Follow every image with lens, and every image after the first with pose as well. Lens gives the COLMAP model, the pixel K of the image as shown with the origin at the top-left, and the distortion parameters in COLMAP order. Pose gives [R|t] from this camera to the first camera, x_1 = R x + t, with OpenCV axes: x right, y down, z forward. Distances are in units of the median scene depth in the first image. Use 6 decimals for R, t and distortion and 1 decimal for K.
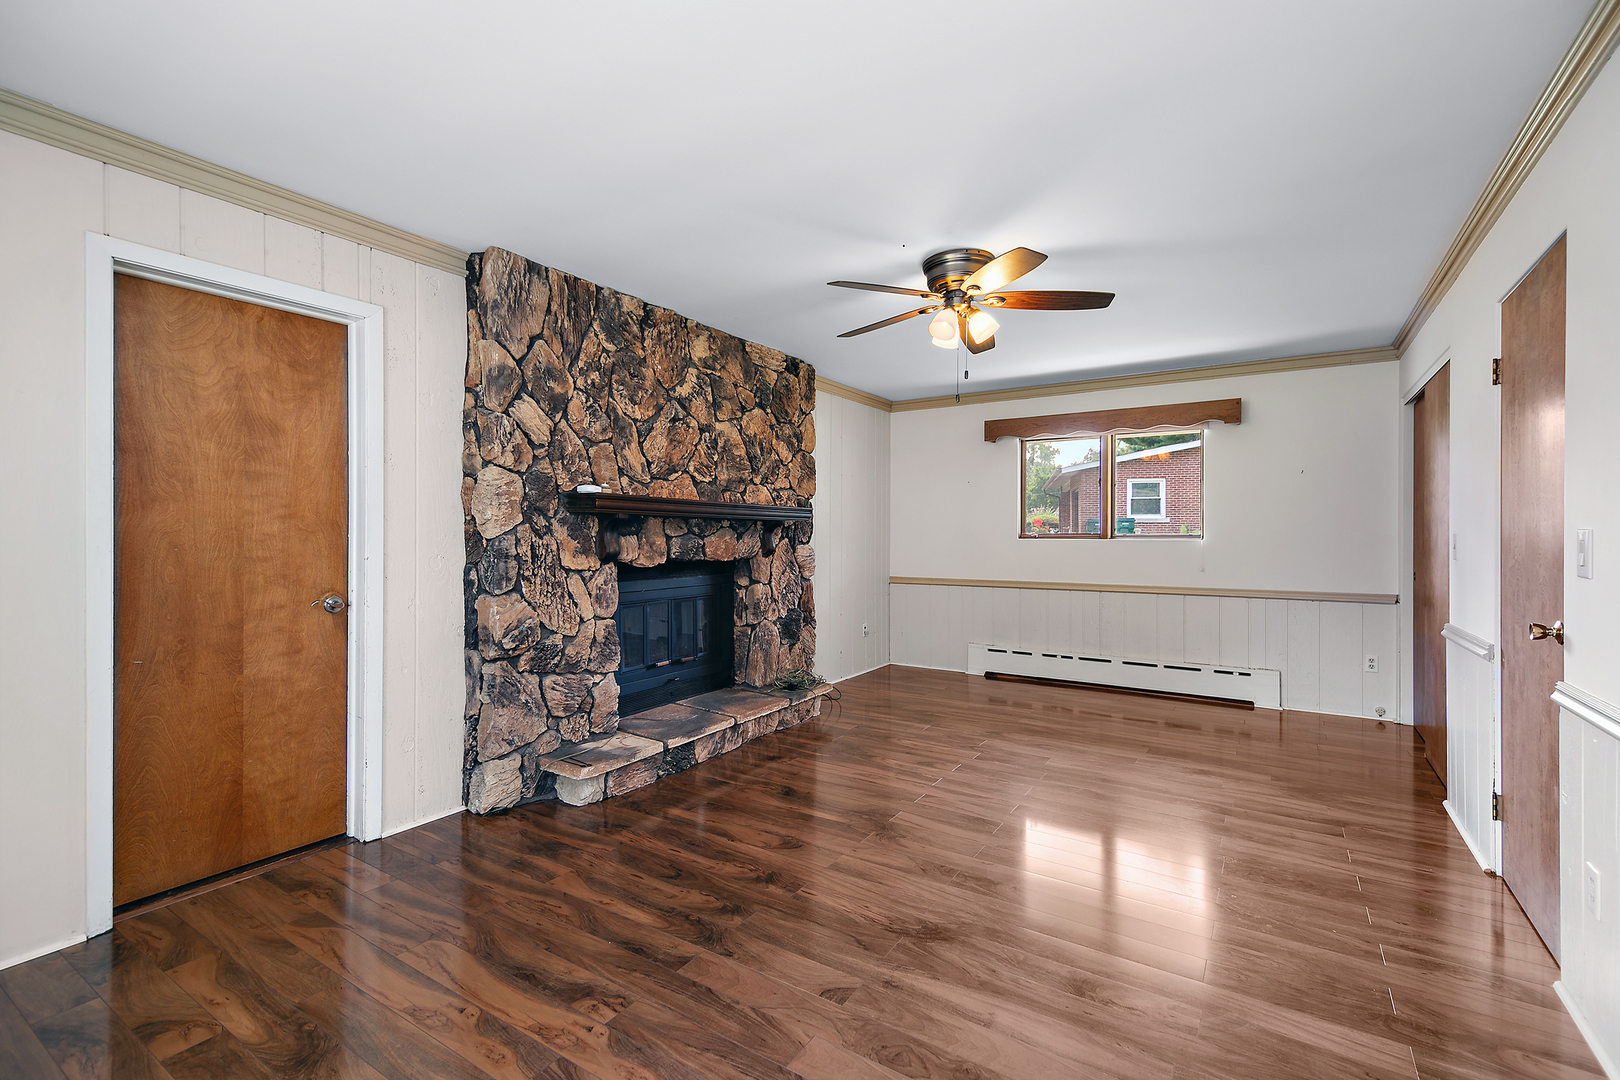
lens RADIAL K [[727.6, 0, 806.7], [0, 727.6, 533.9], [0, 0, 1]] dist [0.035909, -0.000263]
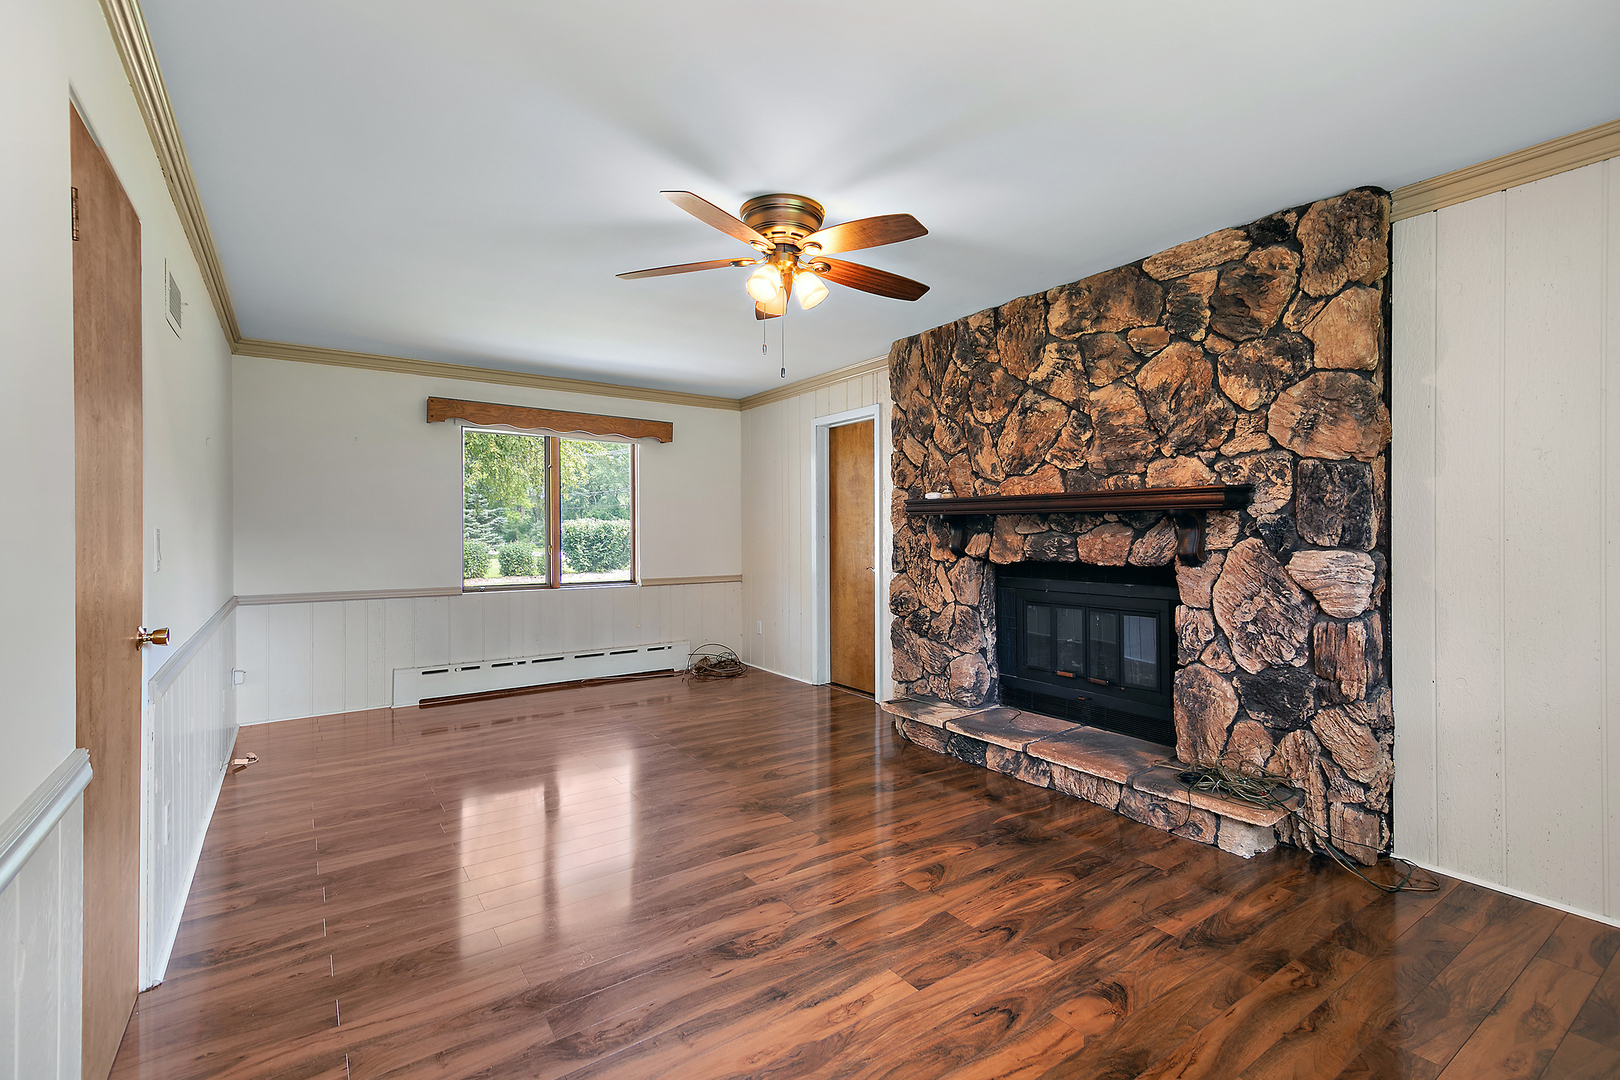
lens RADIAL K [[727.6, 0, 809.5], [0, 727.6, 536.7], [0, 0, 1]] dist [0.035909, -0.000263]
pose [[-0.385581, 0.002916, -0.922669, 0.806409], [0.001605, 0.999996, 0.002490, 0.004033], [0.922672, -0.000521, -0.385584, 1.115487]]
